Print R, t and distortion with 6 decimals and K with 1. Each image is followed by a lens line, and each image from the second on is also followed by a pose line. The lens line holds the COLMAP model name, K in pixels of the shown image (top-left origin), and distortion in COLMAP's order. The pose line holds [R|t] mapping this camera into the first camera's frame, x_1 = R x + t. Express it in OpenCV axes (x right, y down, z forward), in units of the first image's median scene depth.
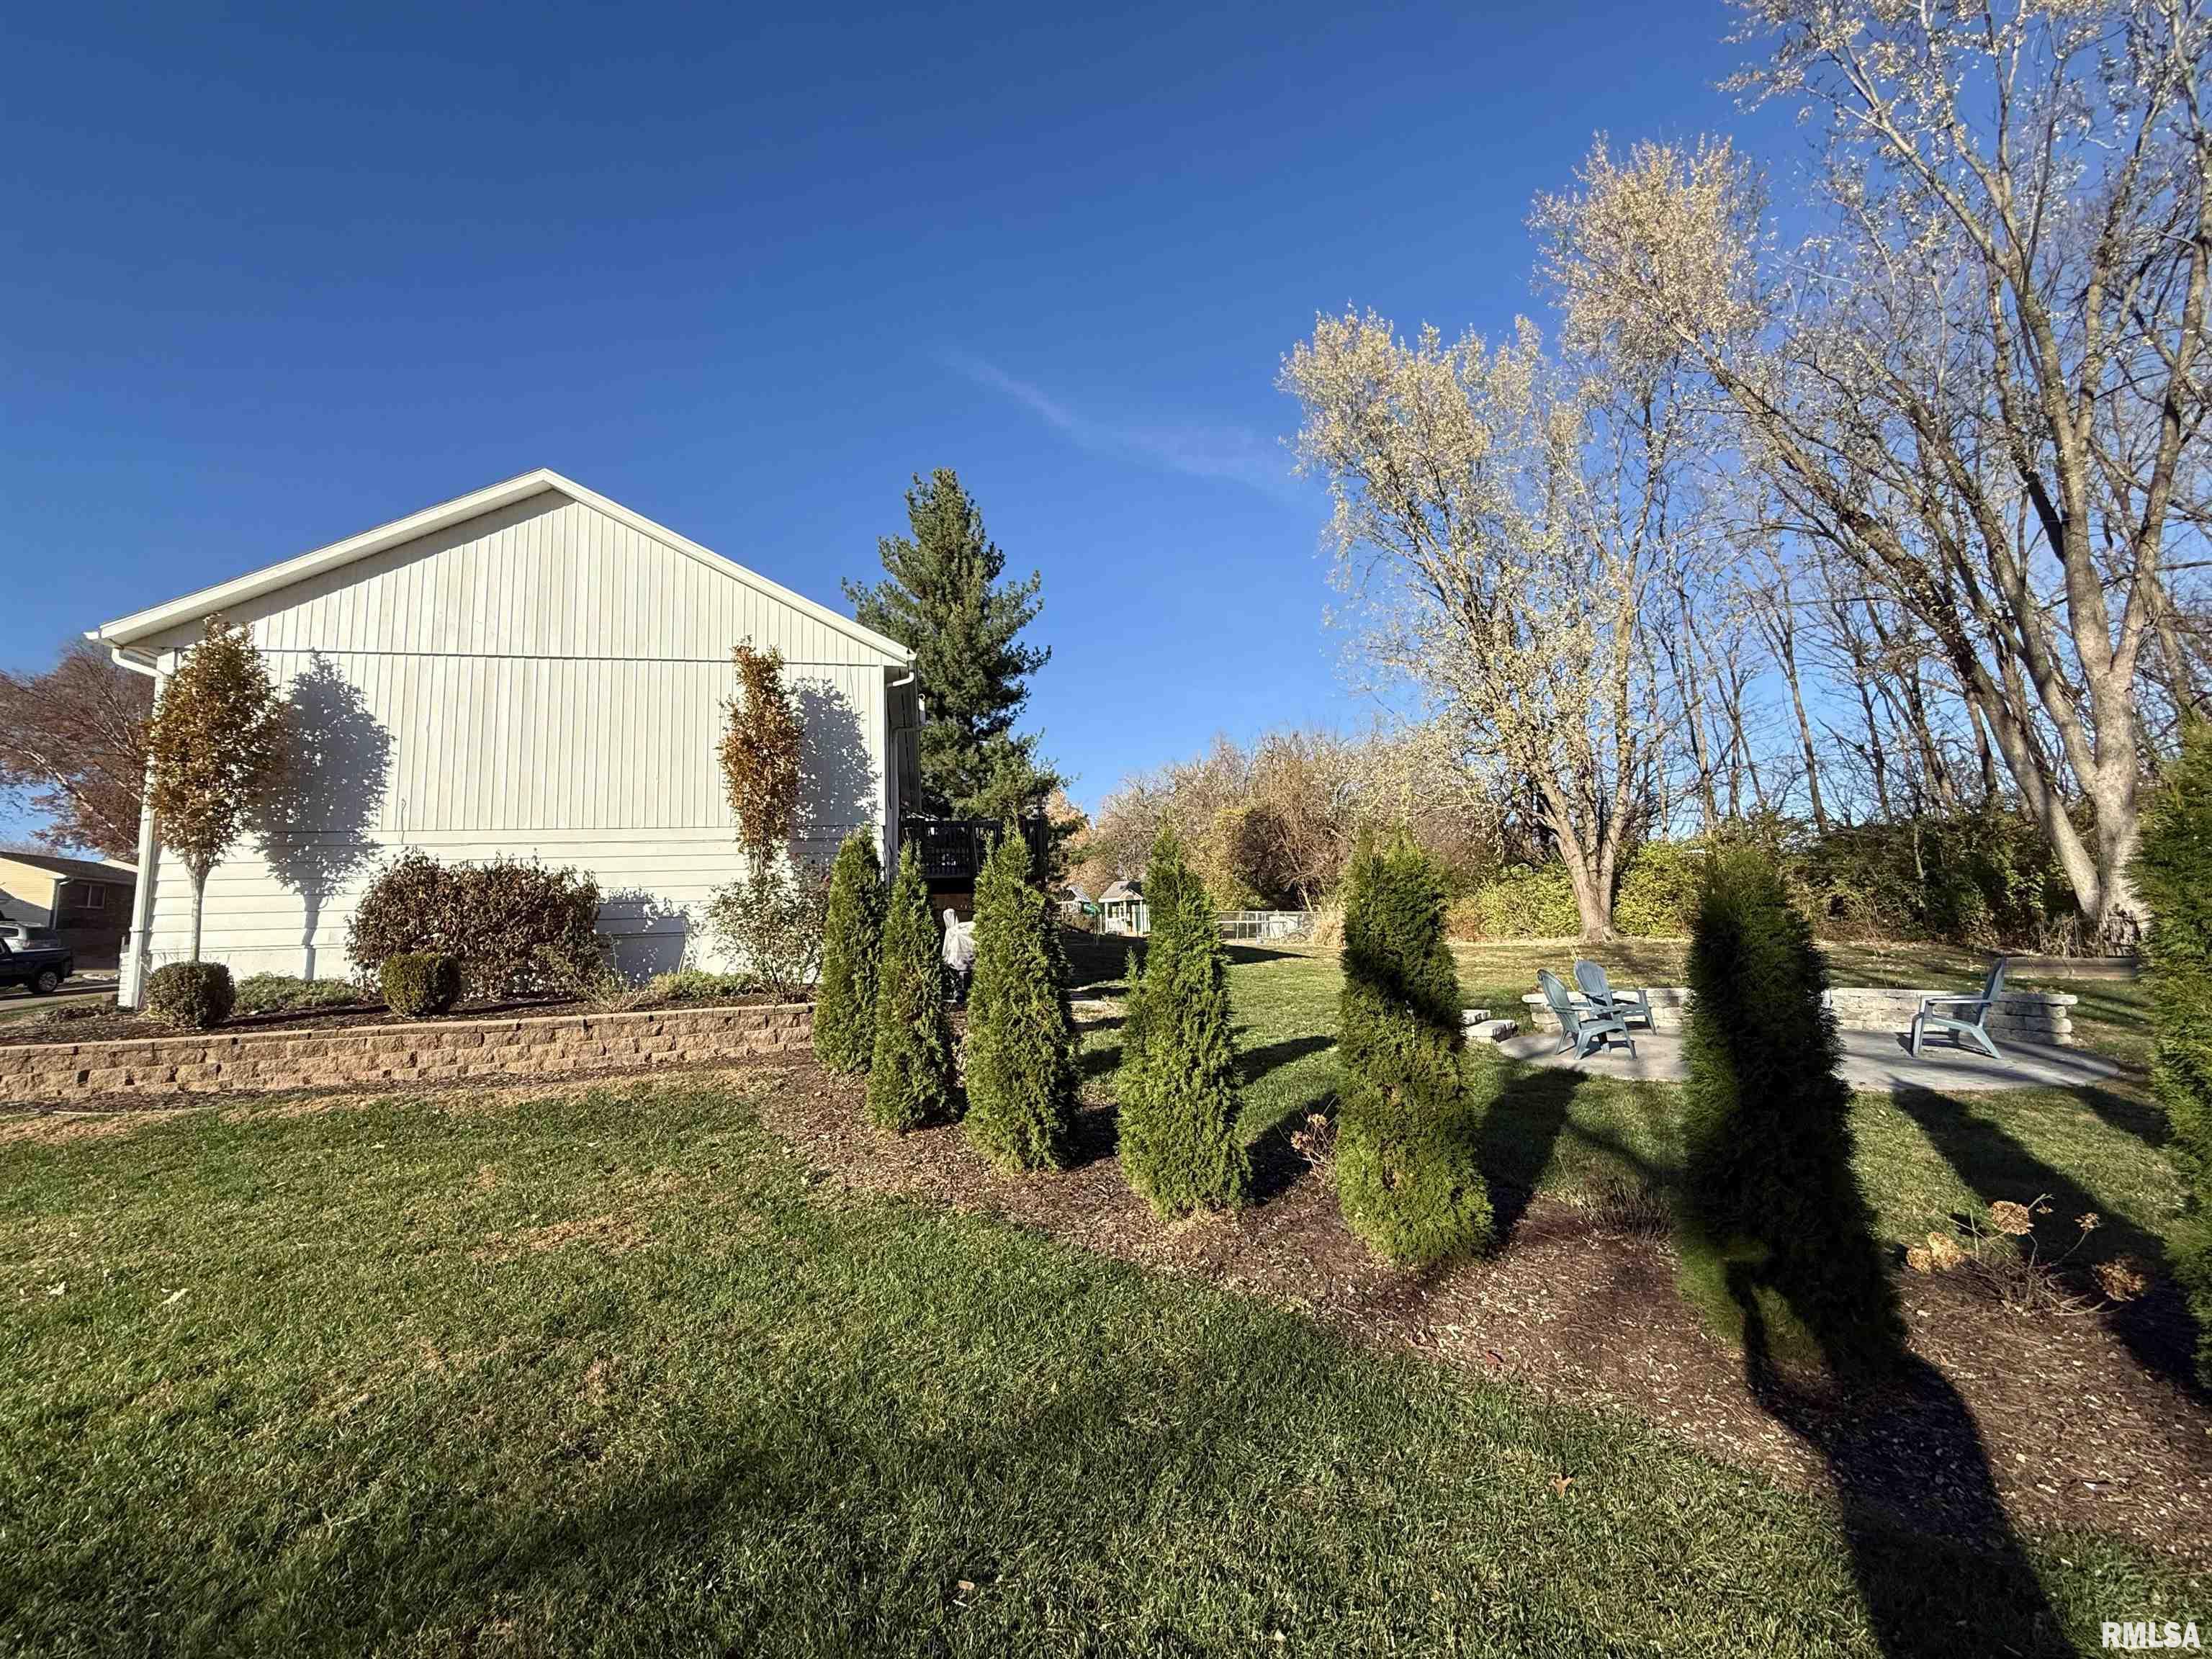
lens RADIAL K [[876.0, 0, 1110.5], [0, 876.0, 847.6], [0, 0, 1]] dist [0.010392, 0.000001]
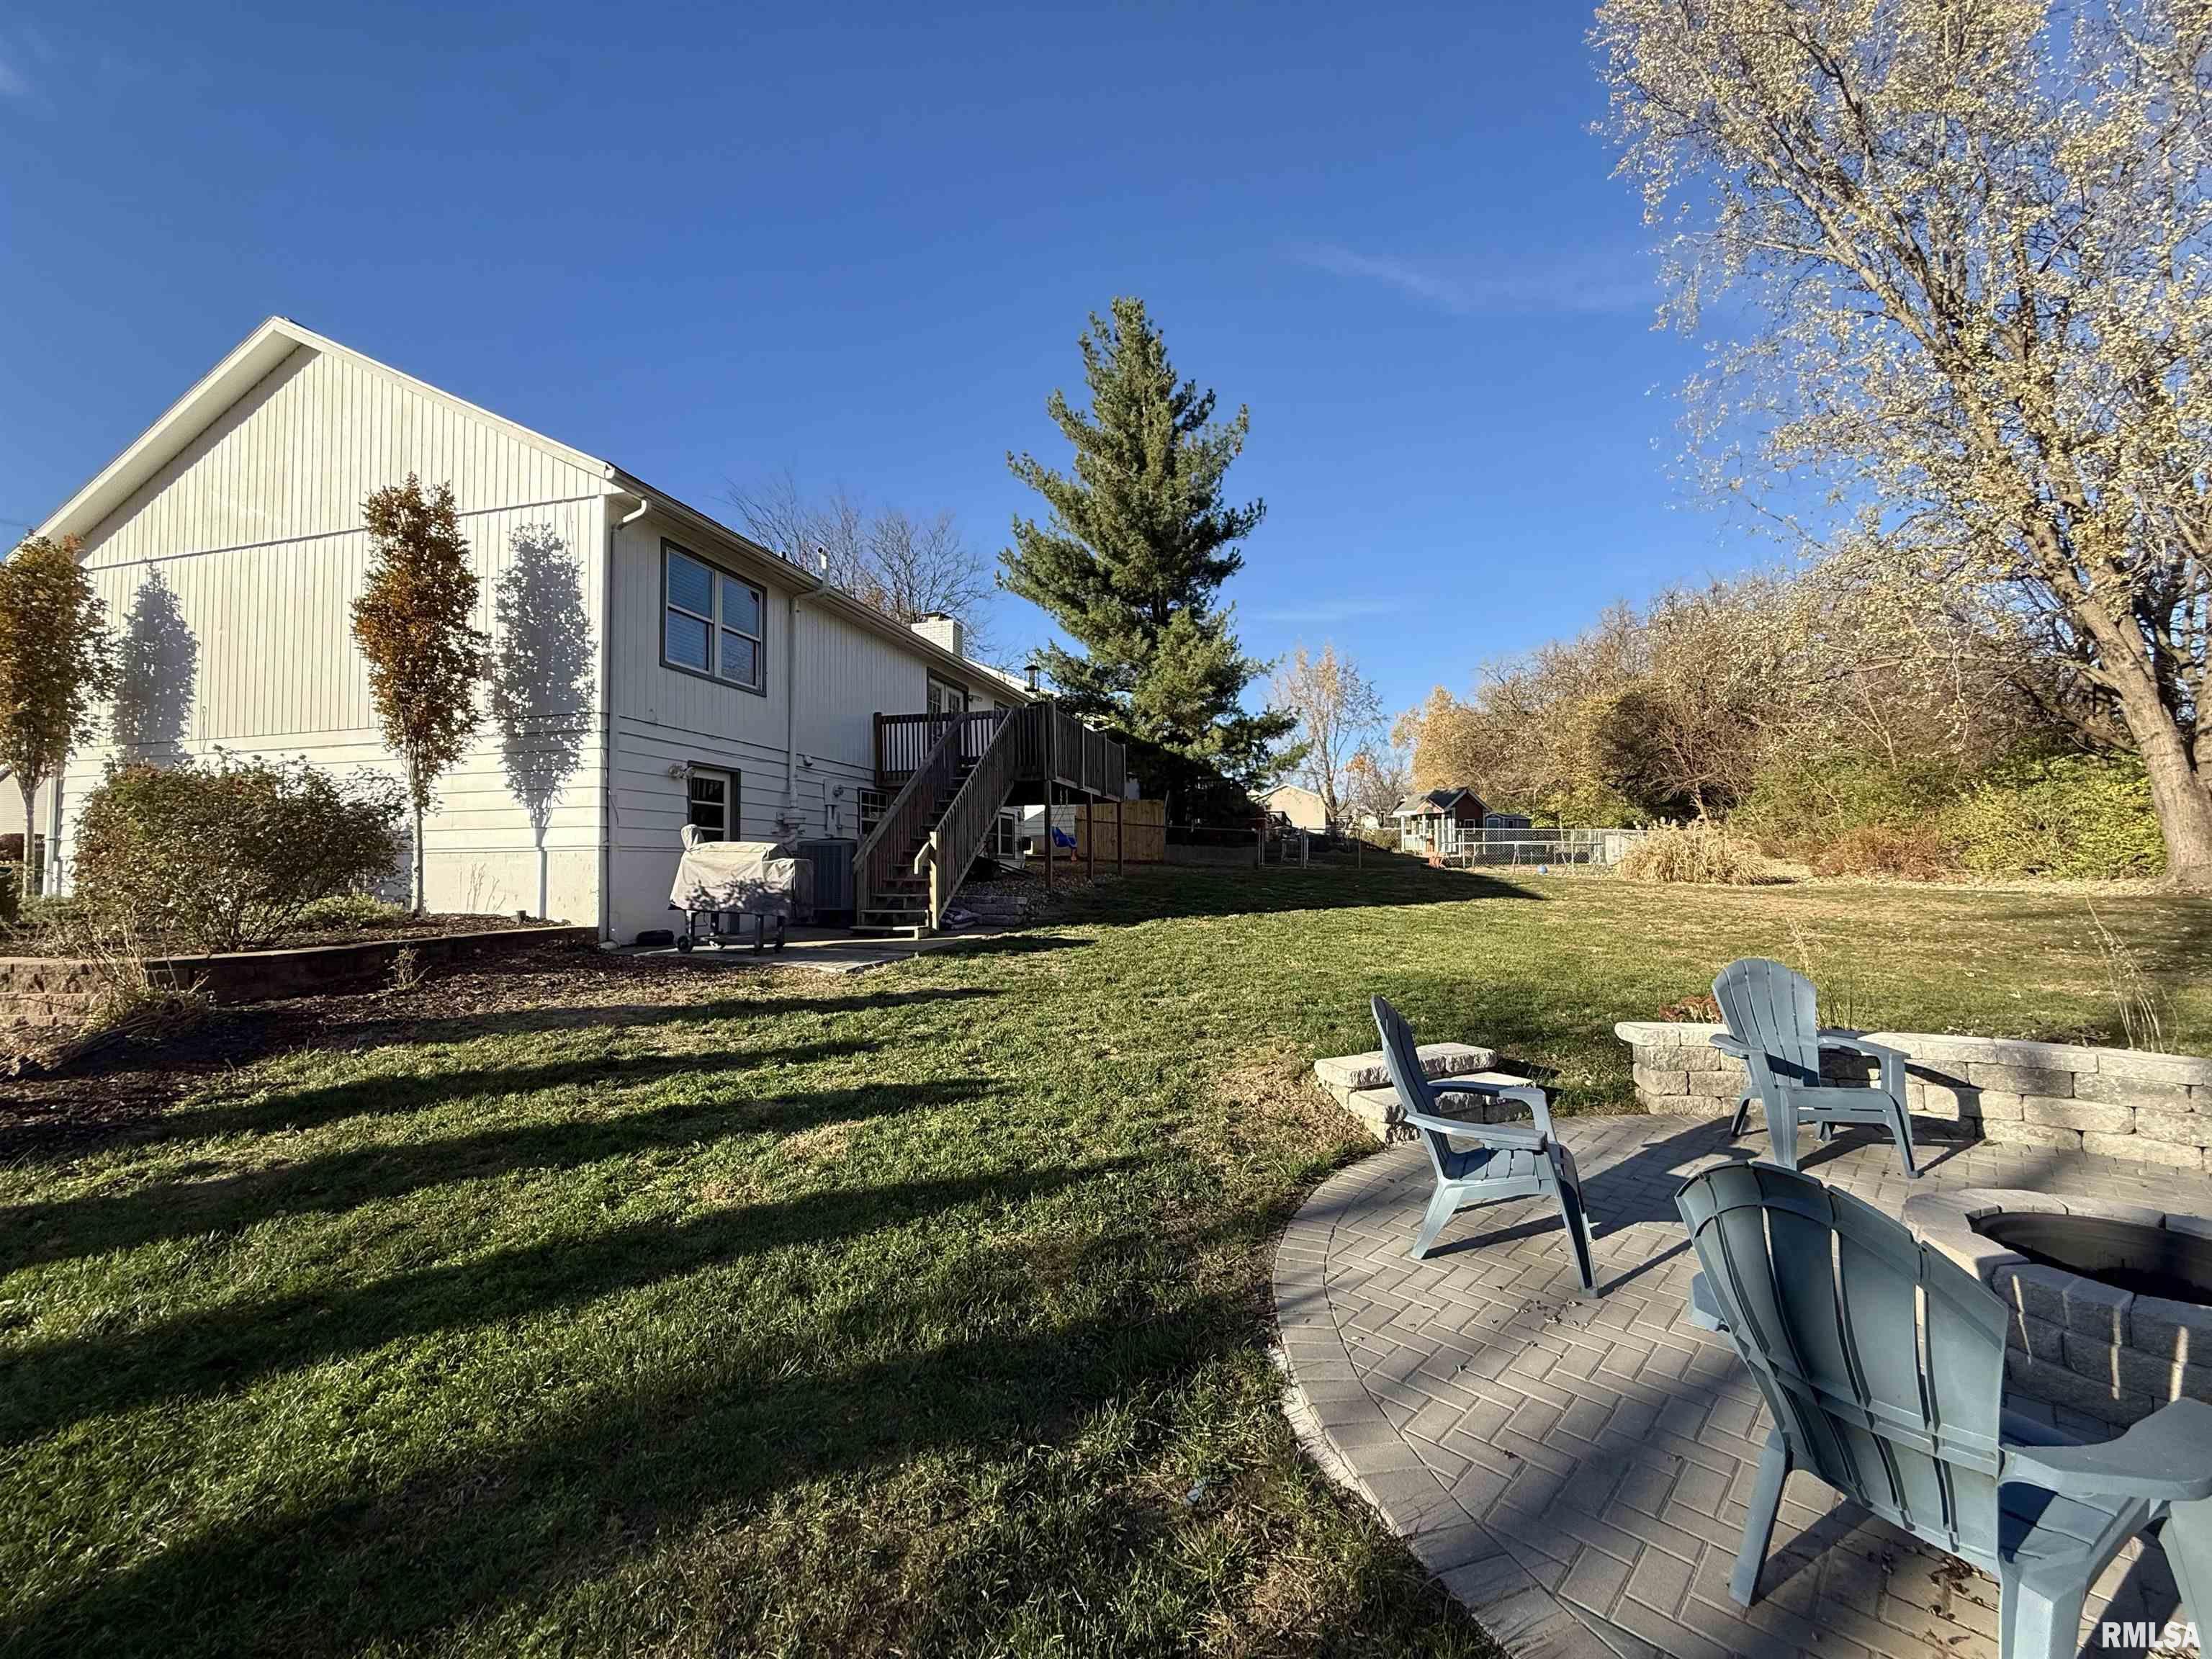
lens RADIAL K [[885.1, 0, 1106.0], [0, 885.1, 829.5], [0, 0, 1]] dist [0.000846, 0.000059]
pose [[0.896565, 0.009934, -0.442801, 0.451660], [0.025006, 0.997019, 0.072998, 0.028898], [0.442206, -0.076520, 0.893644, 0.499605]]
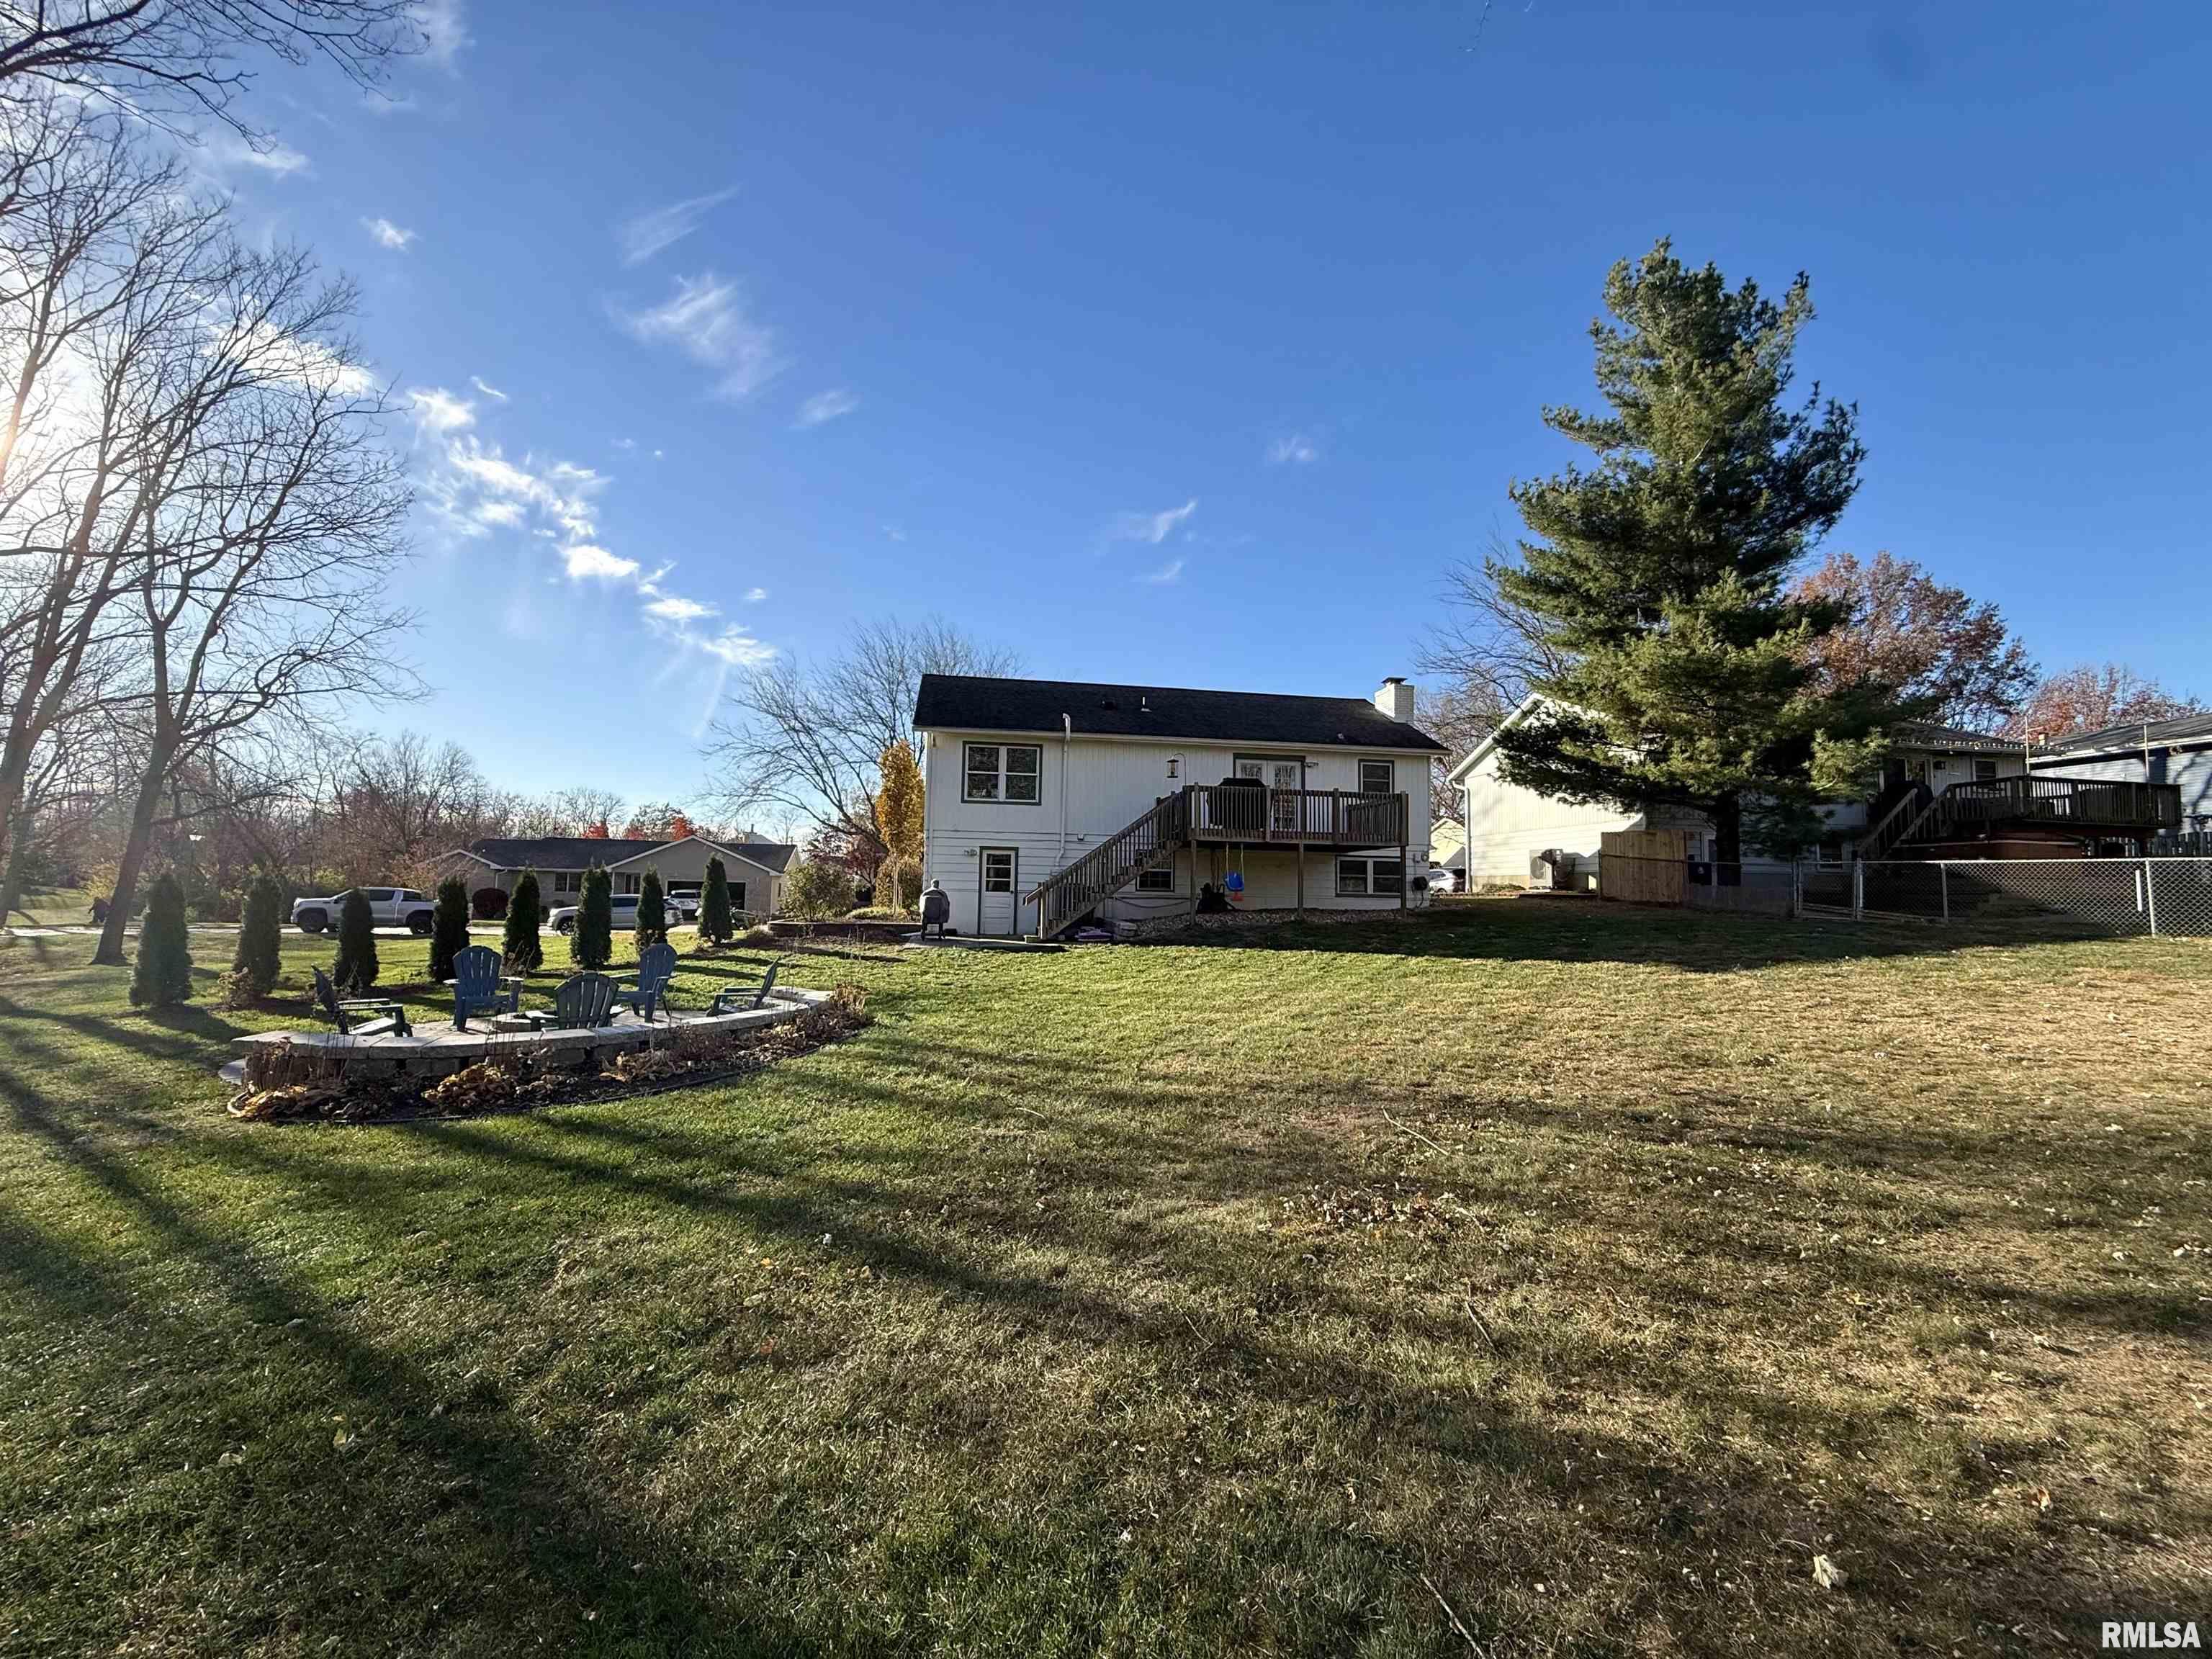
lens RADIAL K [[826.0, 0, 1106.0], [0, 826.0, 829.5], [0, 0, 1]] dist [-0.000366, -0.000015]
pose [[-0.037866, -0.022502, -0.999029, 1.300121], [0.095813, 0.995059, -0.026044, 0.048181], [0.994679, -0.096706, -0.035523, 1.379973]]
